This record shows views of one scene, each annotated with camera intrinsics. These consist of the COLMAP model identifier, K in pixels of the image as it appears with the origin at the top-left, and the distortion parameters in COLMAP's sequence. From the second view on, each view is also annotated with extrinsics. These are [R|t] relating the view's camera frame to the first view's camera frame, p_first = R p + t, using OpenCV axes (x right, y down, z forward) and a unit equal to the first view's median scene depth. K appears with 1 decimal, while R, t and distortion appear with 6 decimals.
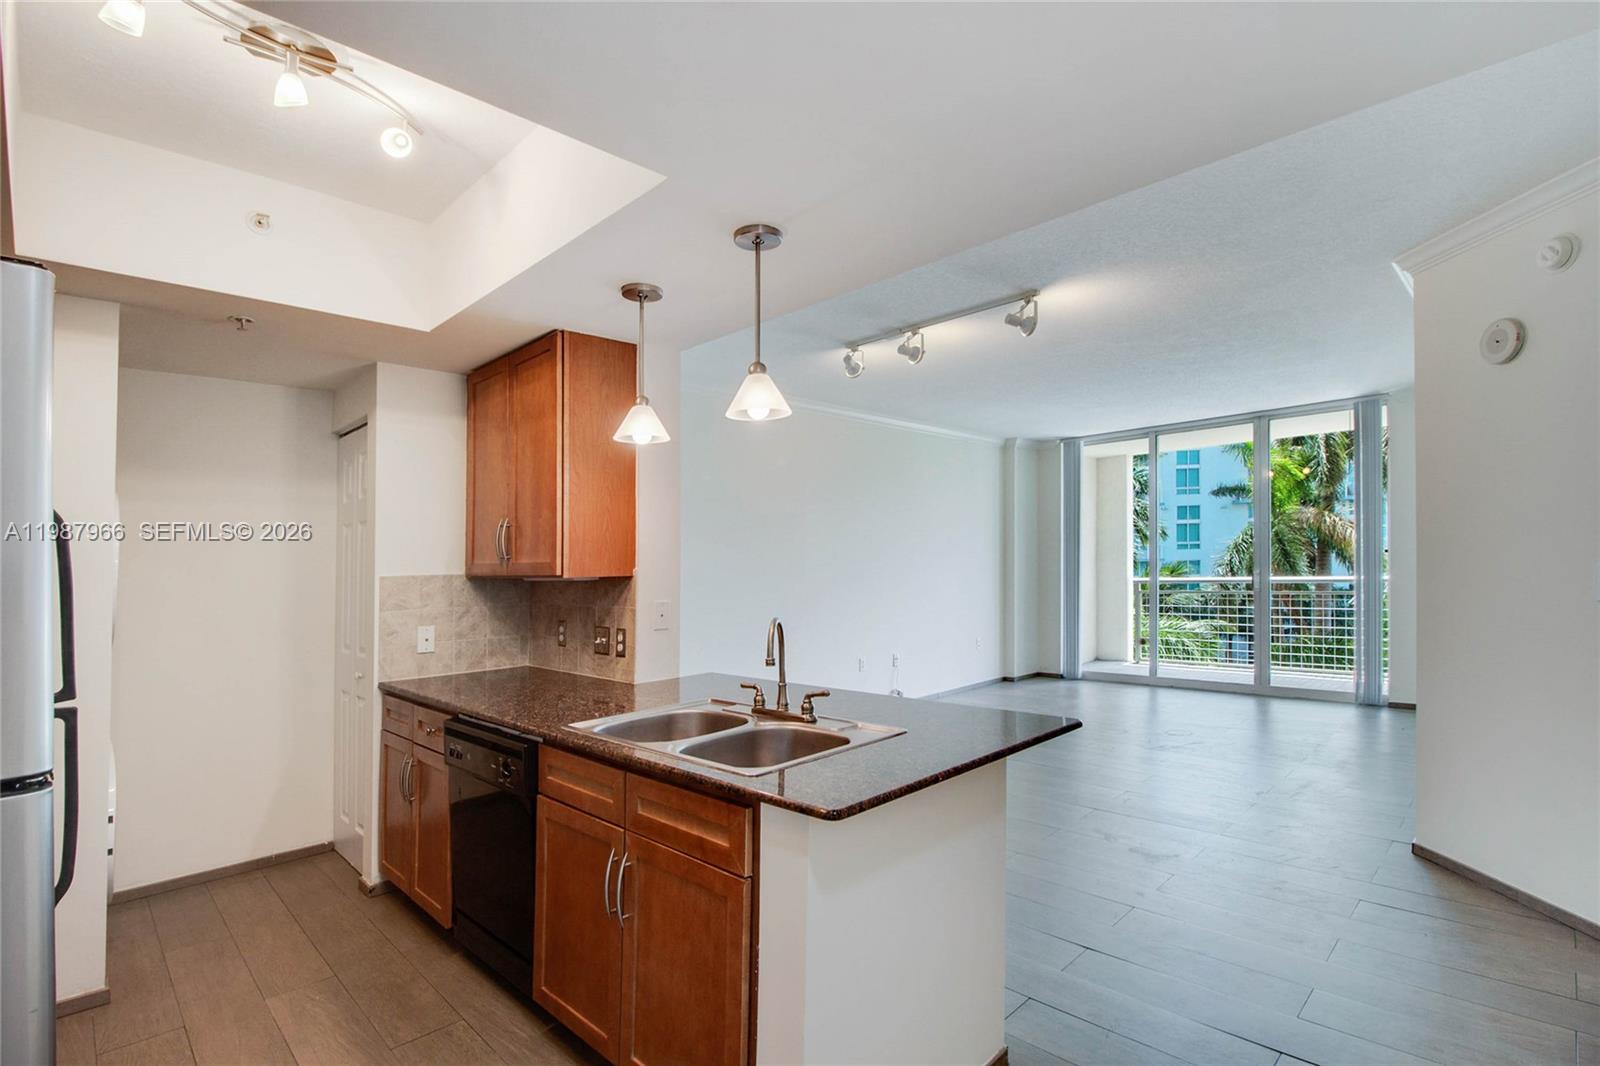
lens RADIAL K [[775.1, 0, 821.2], [0, 775.1, 560.6], [0, 0, 1]] dist [-0.000415, -0.000297]
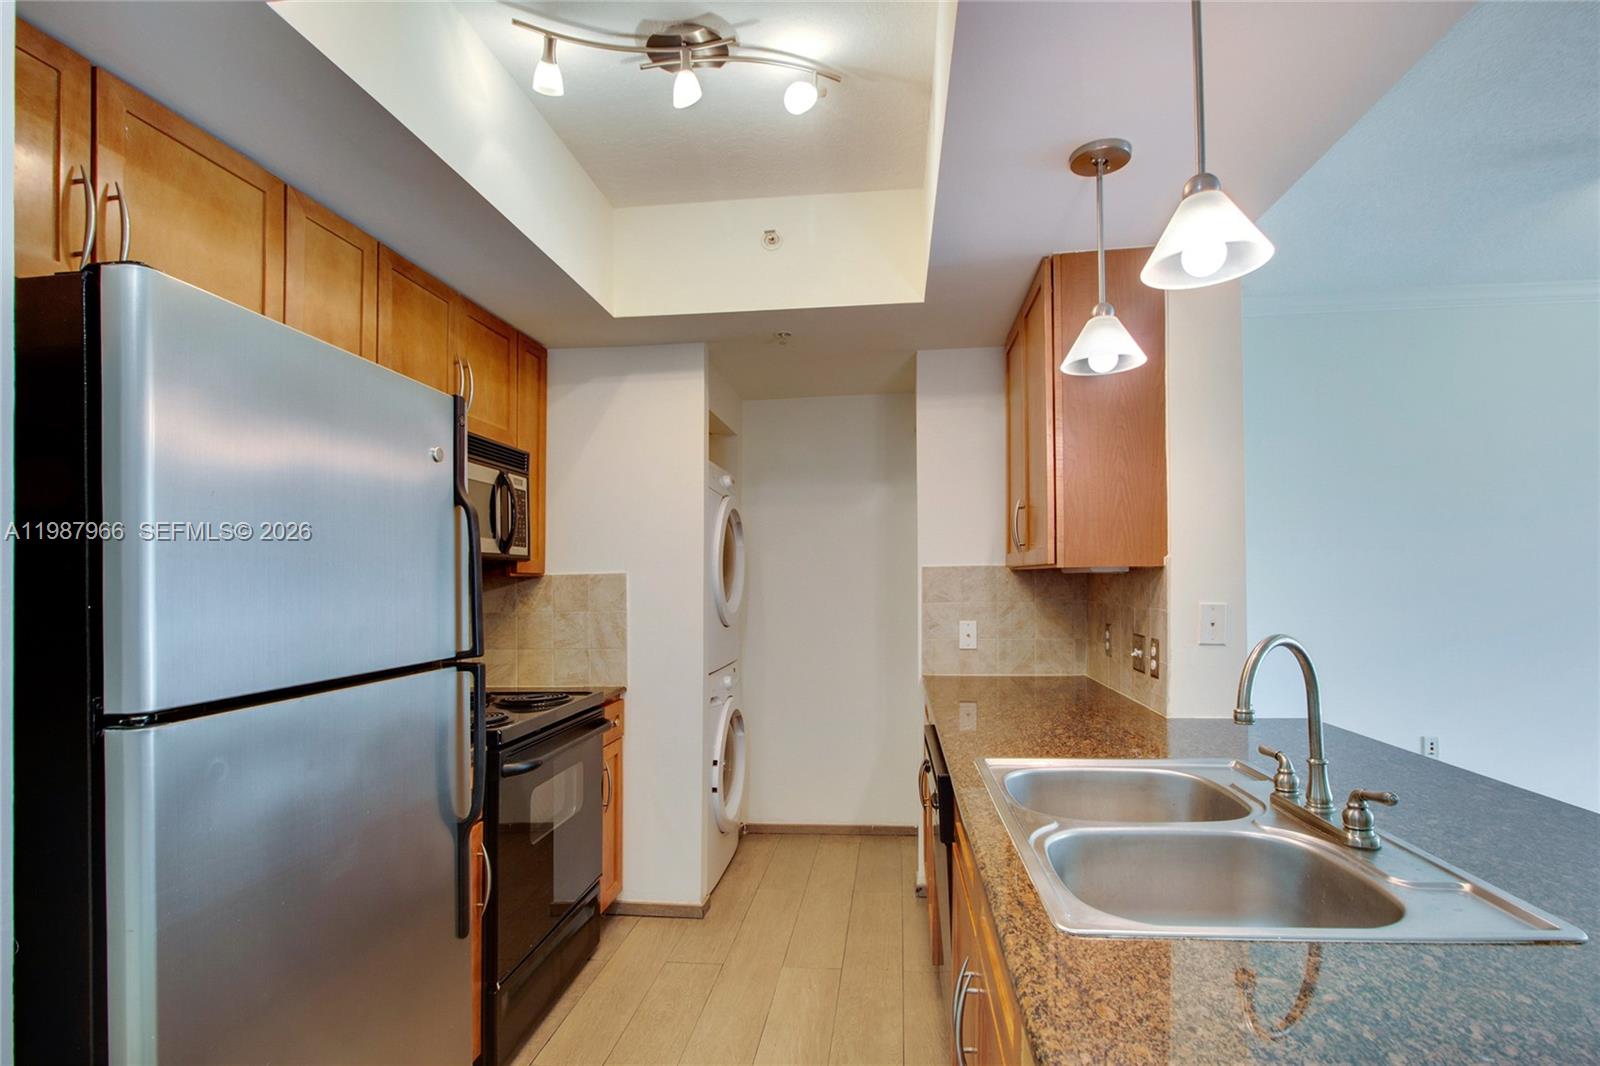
lens RADIAL K [[777.2, 0, 800.0], [0, 777.2, 533.0], [0, 0, 1]] dist [-0.001671, -0.000430]
pose [[0.609706, -0.032157, -0.791975, 0.119510], [0.001228, 0.999214, -0.039626, 0.017189], [0.792627, 0.023188, 0.609266, 0.288409]]
